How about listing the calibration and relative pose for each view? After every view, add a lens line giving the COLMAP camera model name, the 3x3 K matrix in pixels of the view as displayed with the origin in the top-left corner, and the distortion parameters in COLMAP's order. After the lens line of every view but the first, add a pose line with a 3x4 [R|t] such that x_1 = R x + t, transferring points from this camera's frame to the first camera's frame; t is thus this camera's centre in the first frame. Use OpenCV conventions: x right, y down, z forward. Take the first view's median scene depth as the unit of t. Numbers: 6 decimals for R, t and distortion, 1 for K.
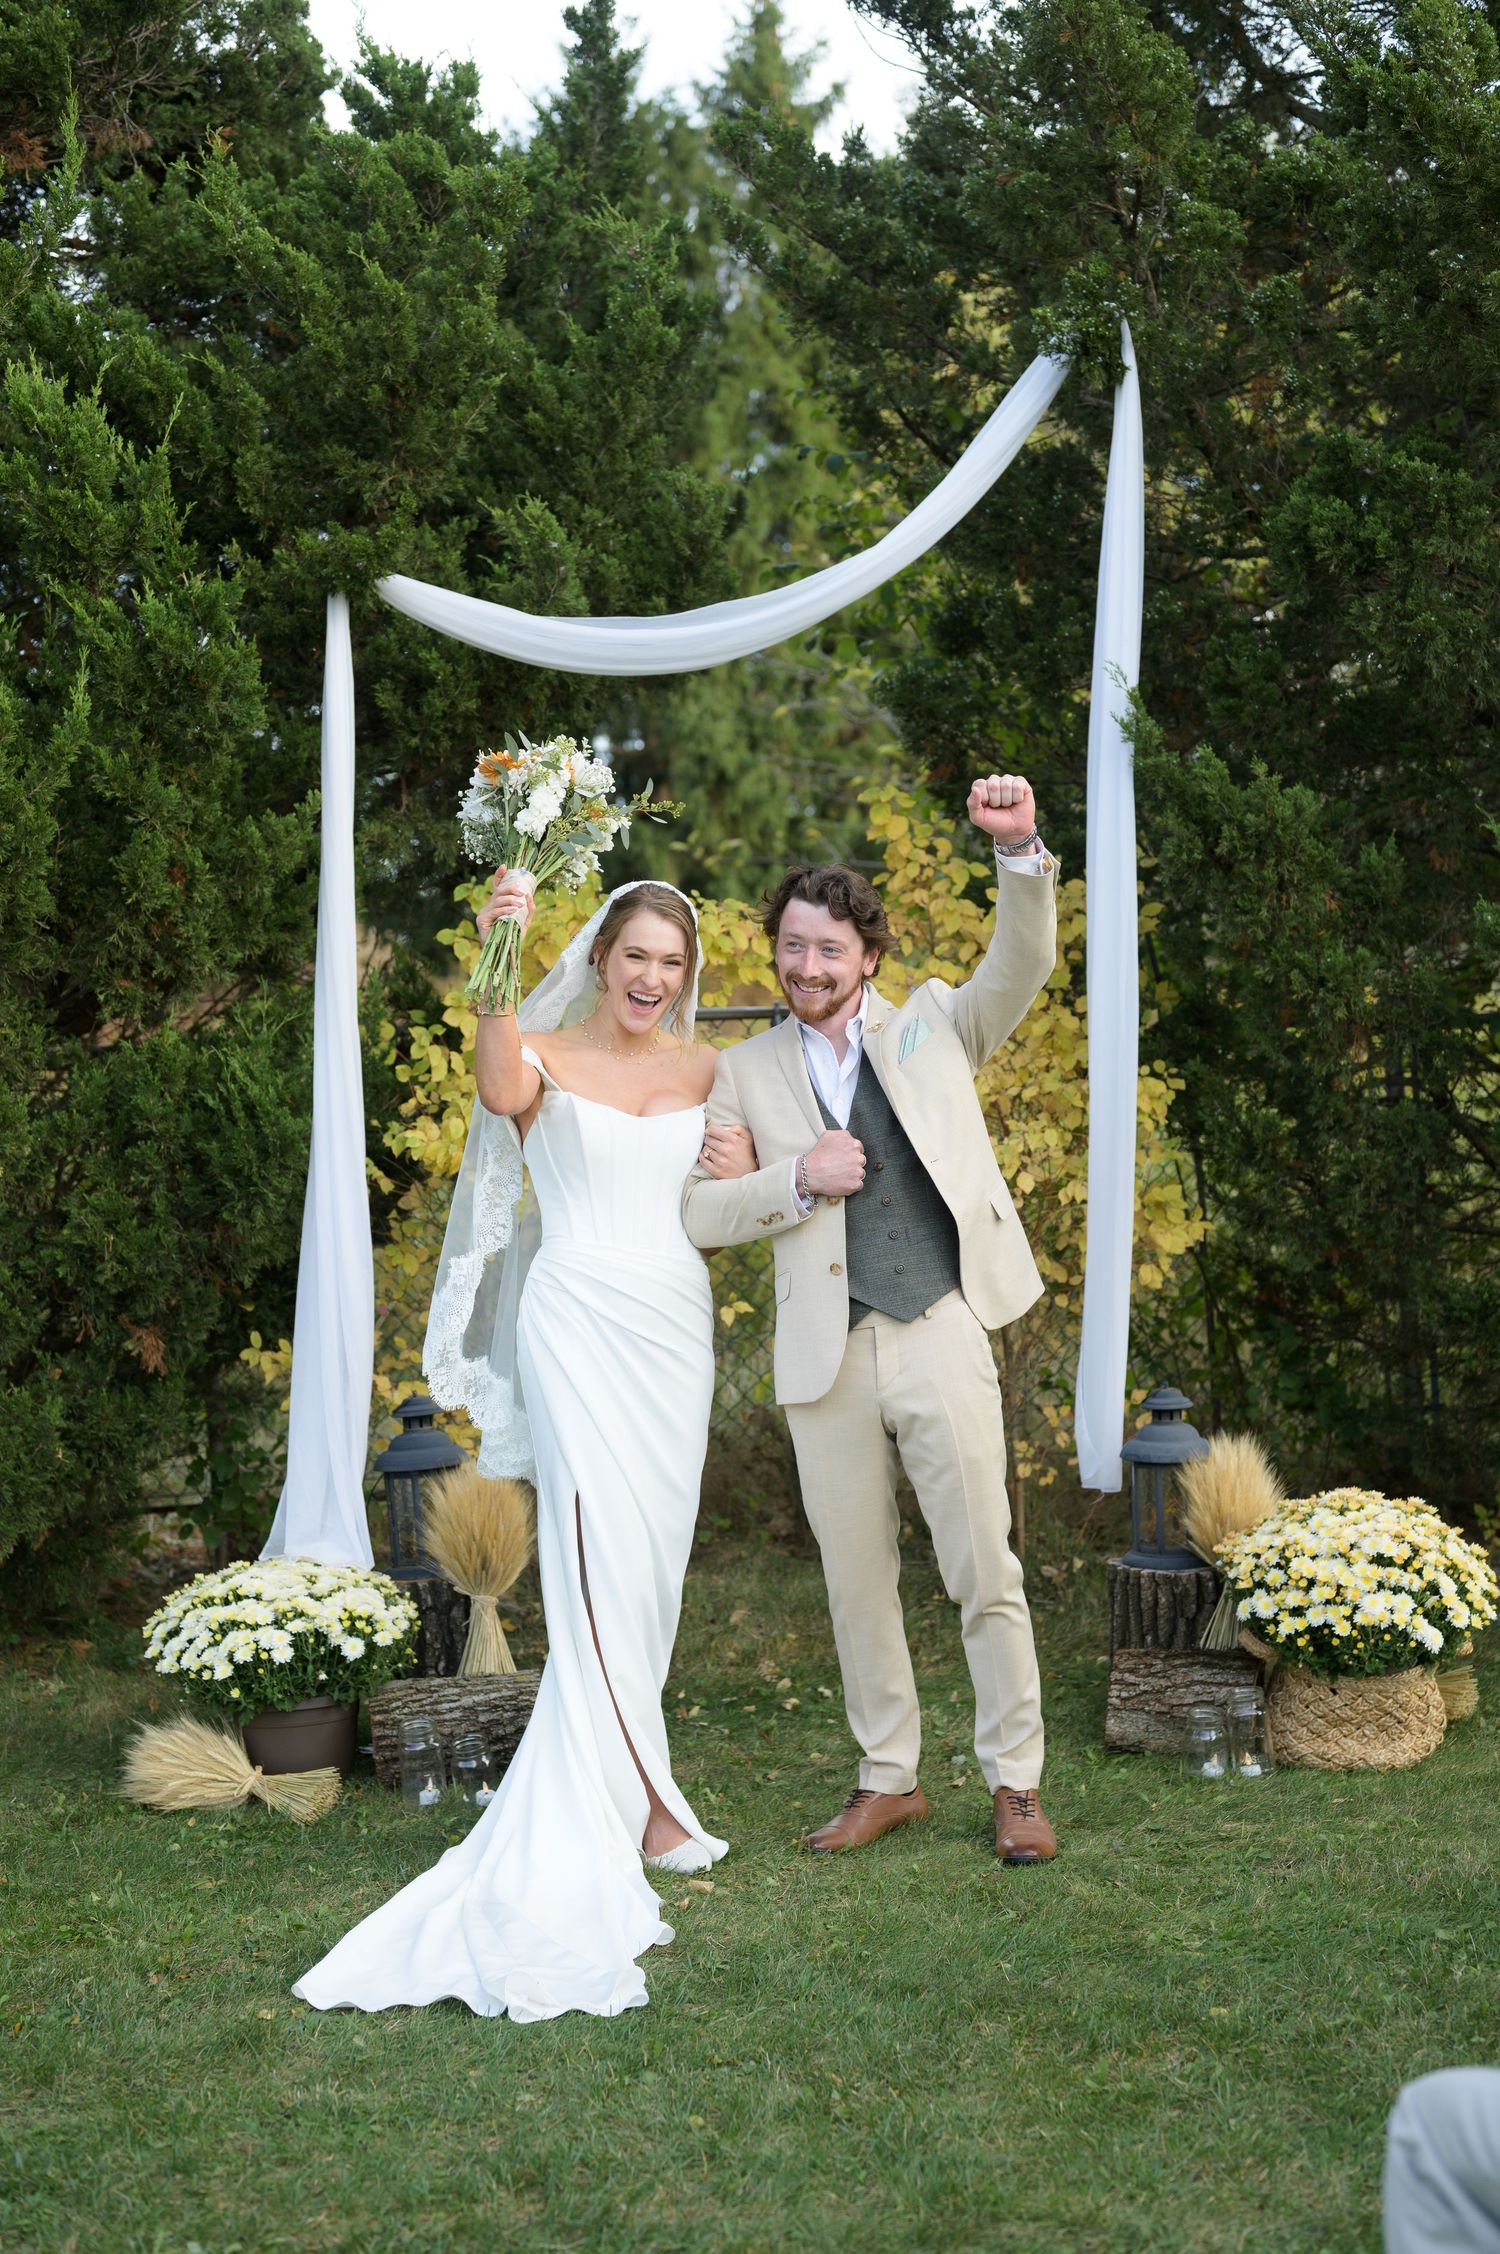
lens RADIAL K [[3224.8, 0, 752.9], [0, 3224.8, 1140.6], [0, 0, 1]] dist [-0.012139, 0.039535]
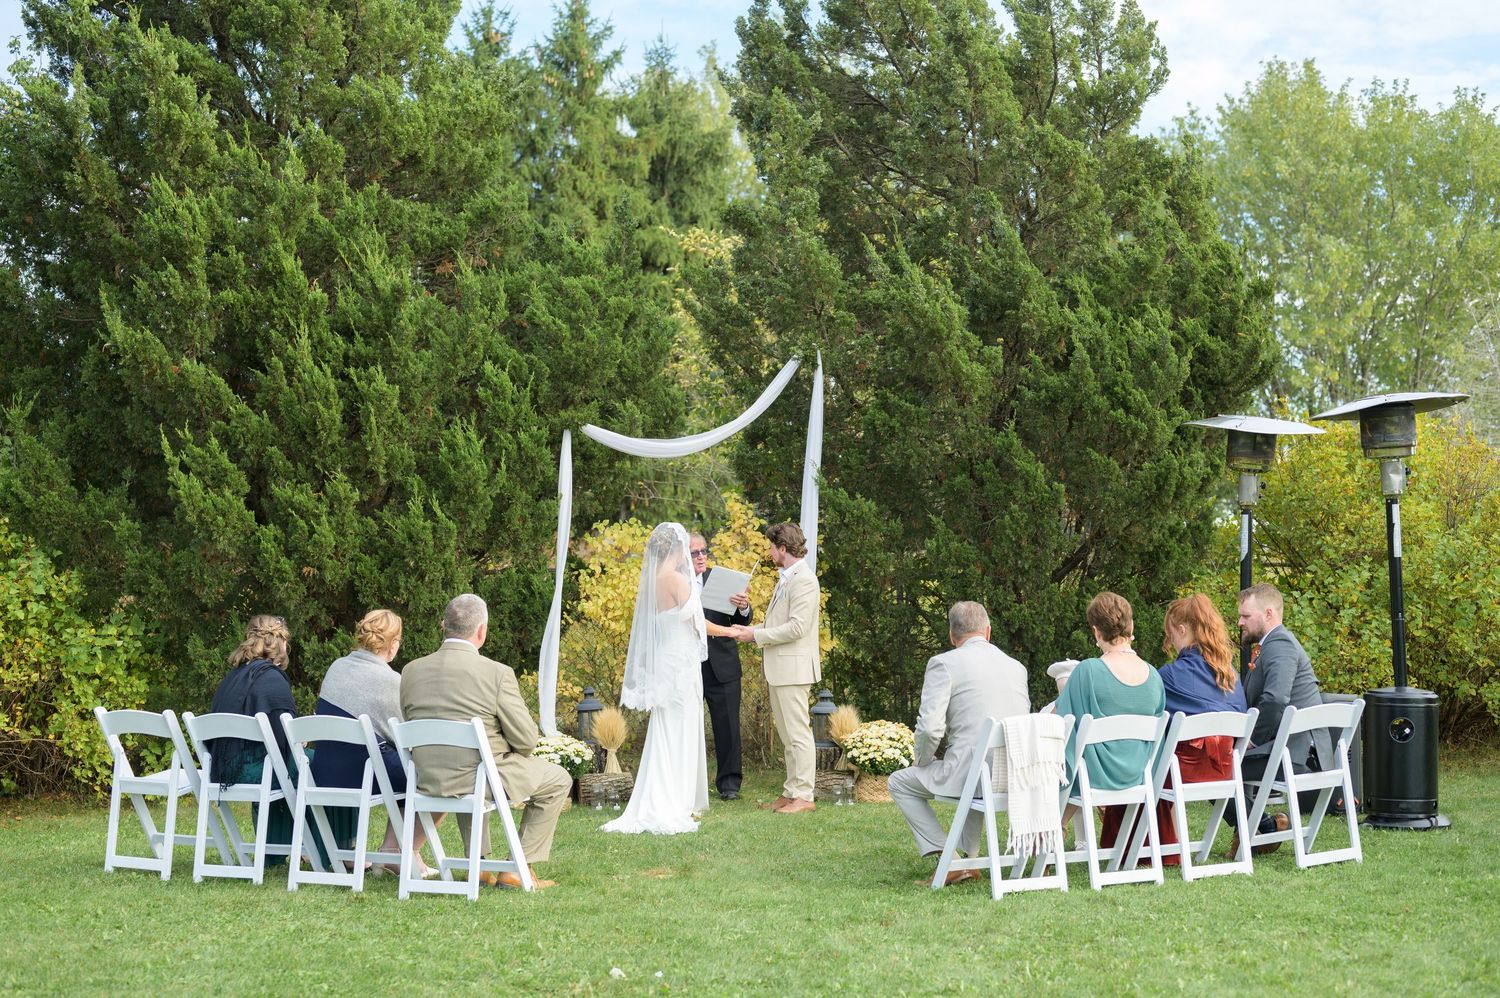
lens RADIAL K [[2146.1, 0, 750.0], [0, 2146.1, 499.0], [0, 0, 1]] dist [-0.012139, 0.039535]
pose [[0.992425, 0.032418, 0.118497, -0.196775], [-0.023951, 0.997103, -0.072198, 0.042593], [-0.120494, 0.068813, 0.990326, -1.067401]]
